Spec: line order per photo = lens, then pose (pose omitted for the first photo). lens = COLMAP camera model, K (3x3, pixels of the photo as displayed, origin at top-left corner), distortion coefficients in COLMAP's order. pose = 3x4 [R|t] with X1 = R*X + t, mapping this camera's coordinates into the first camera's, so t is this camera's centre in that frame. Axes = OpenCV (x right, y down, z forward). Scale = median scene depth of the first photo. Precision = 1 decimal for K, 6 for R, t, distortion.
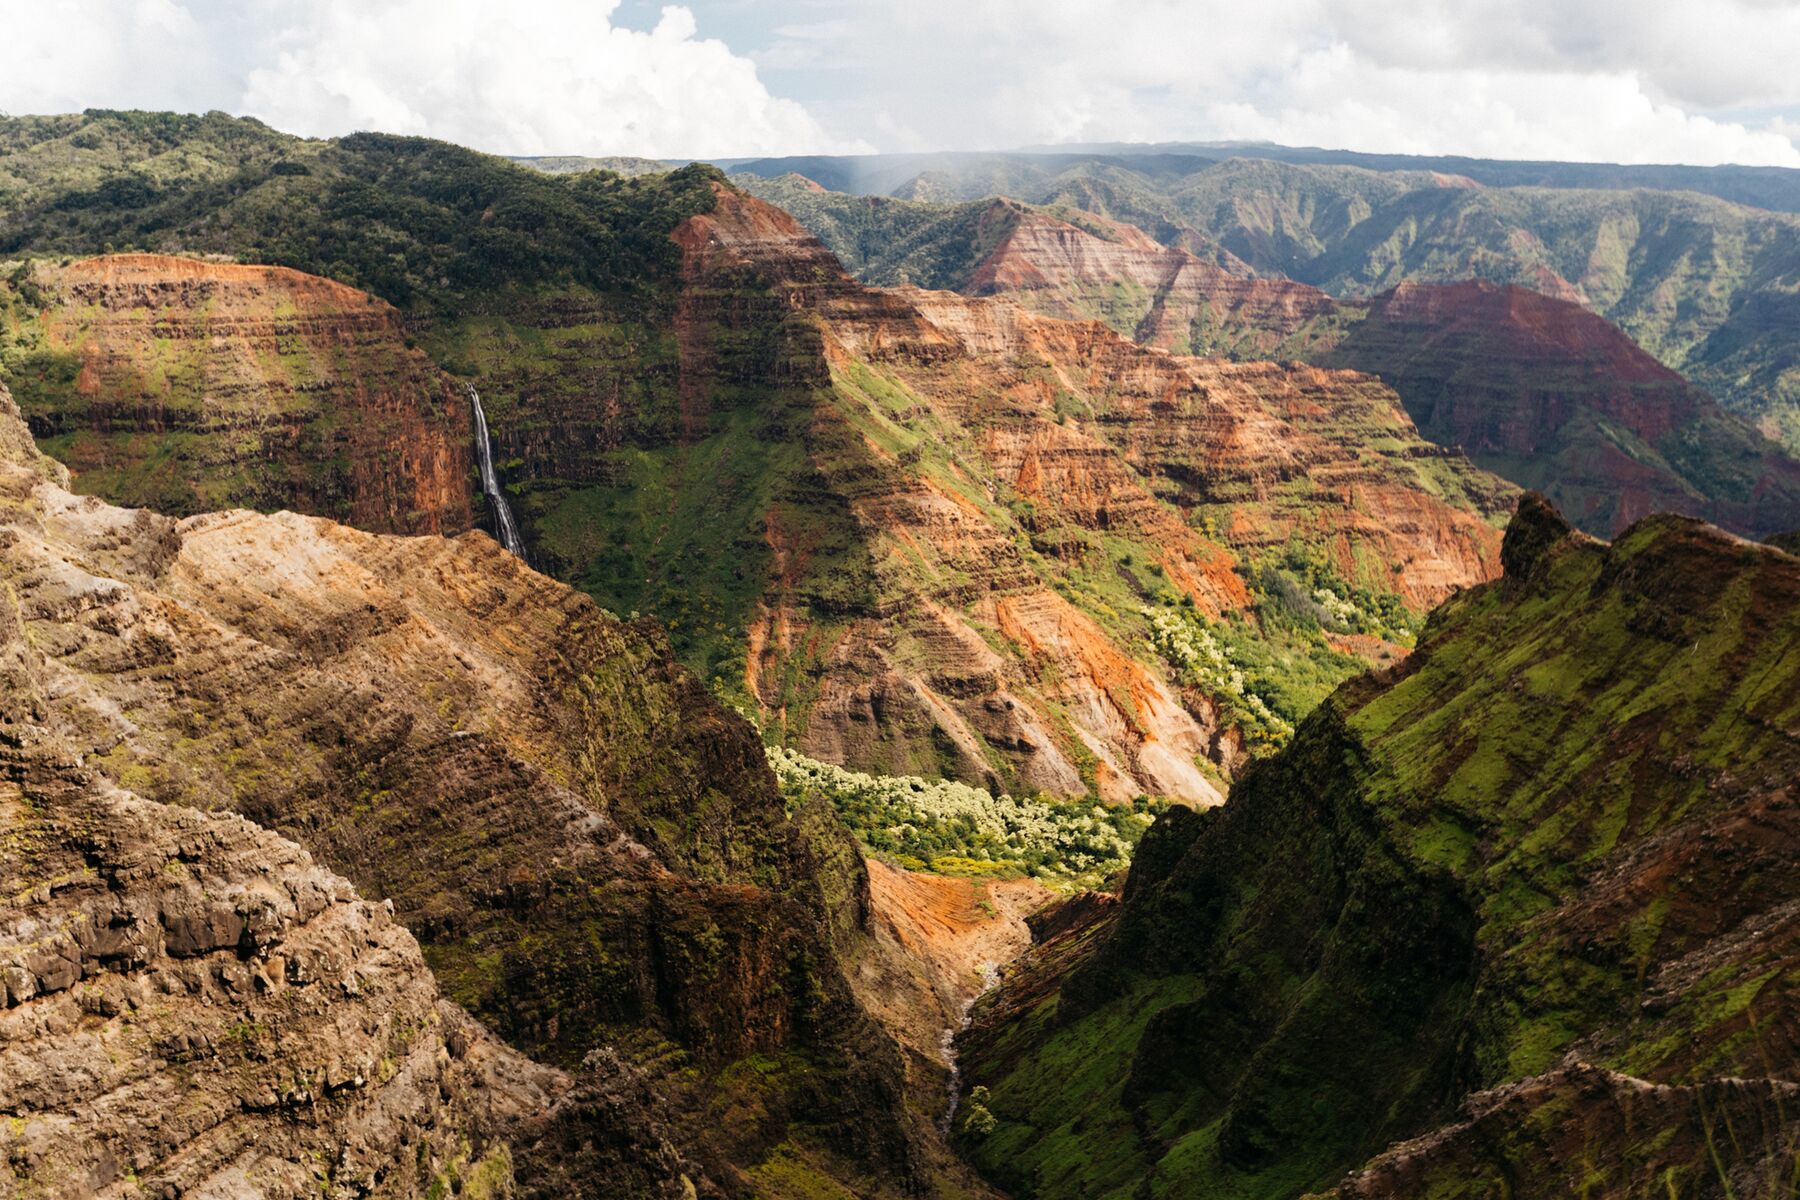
lens RADIAL K [[1754.6, 0, 900.0], [0, 1754.6, 600.0], [0, 0, 1]] dist [-0.005814, 0.005893]
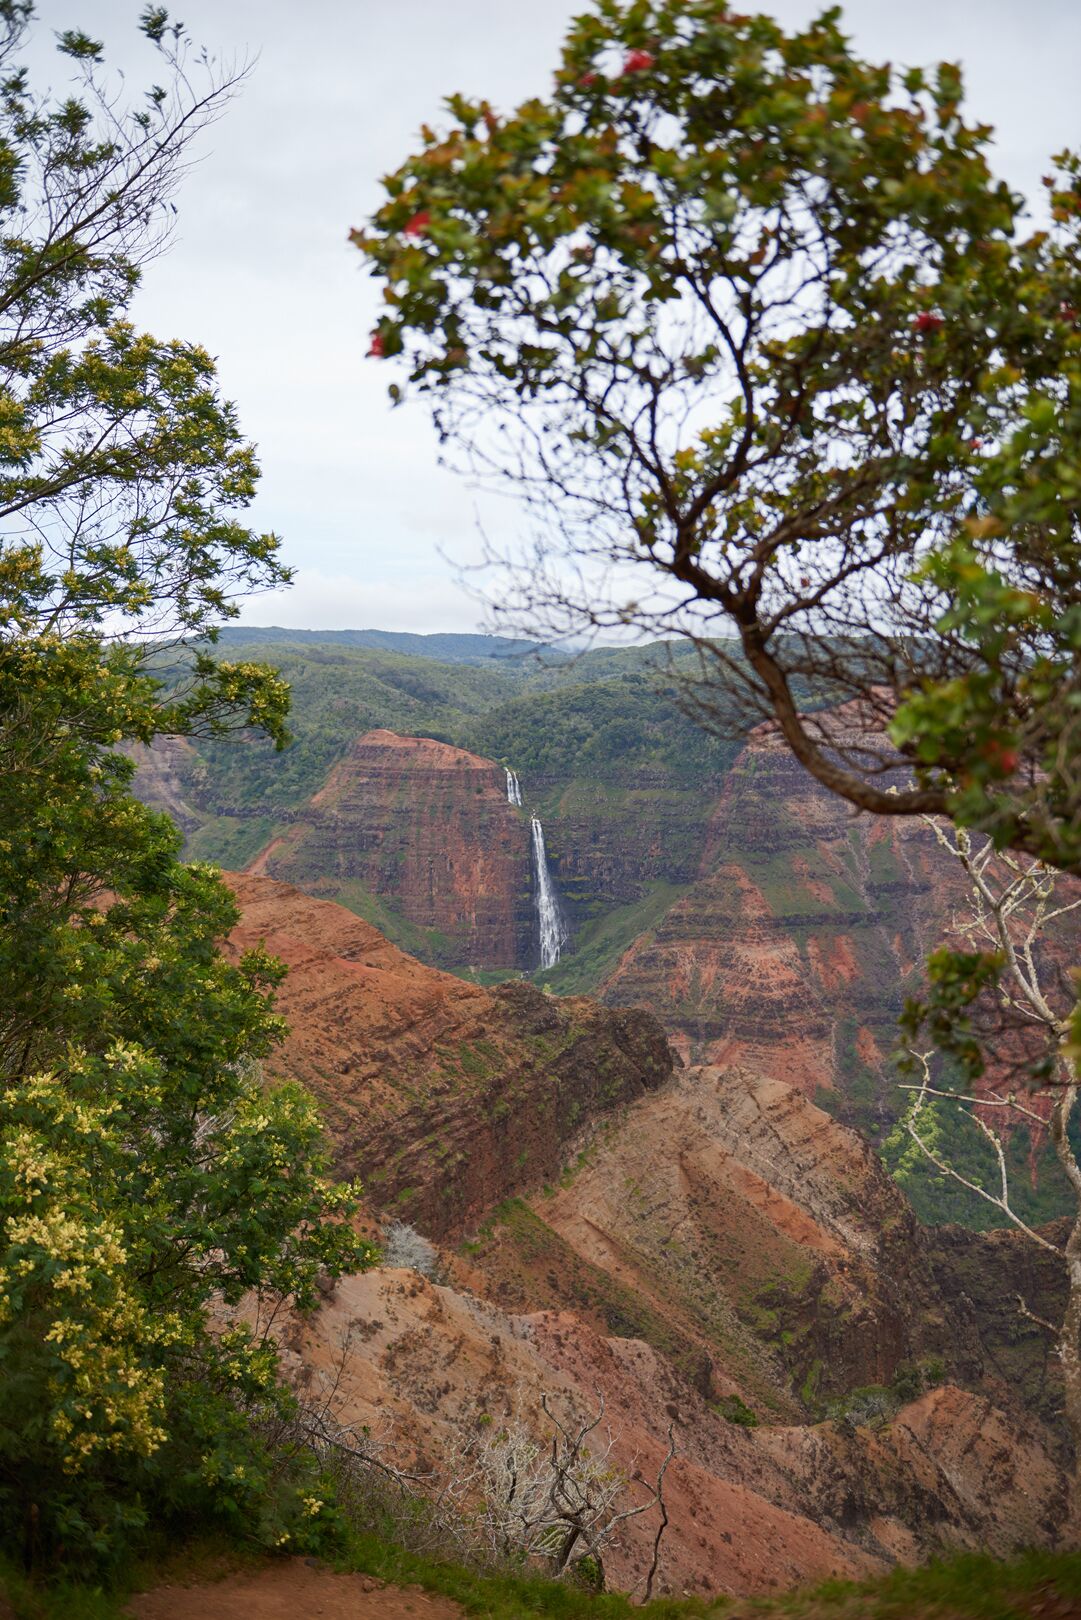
lens RADIAL K [[1579.2, 0, 540.5], [0, 1579.2, 810.0], [0, 0, 1]] dist [-0.005814, 0.005893]
pose [[0.452376, 0.080935, -0.888147, 1.005998], [-0.194851, 0.980783, -0.009870, -0.125701], [0.870281, 0.177521, 0.459453, 0.398265]]
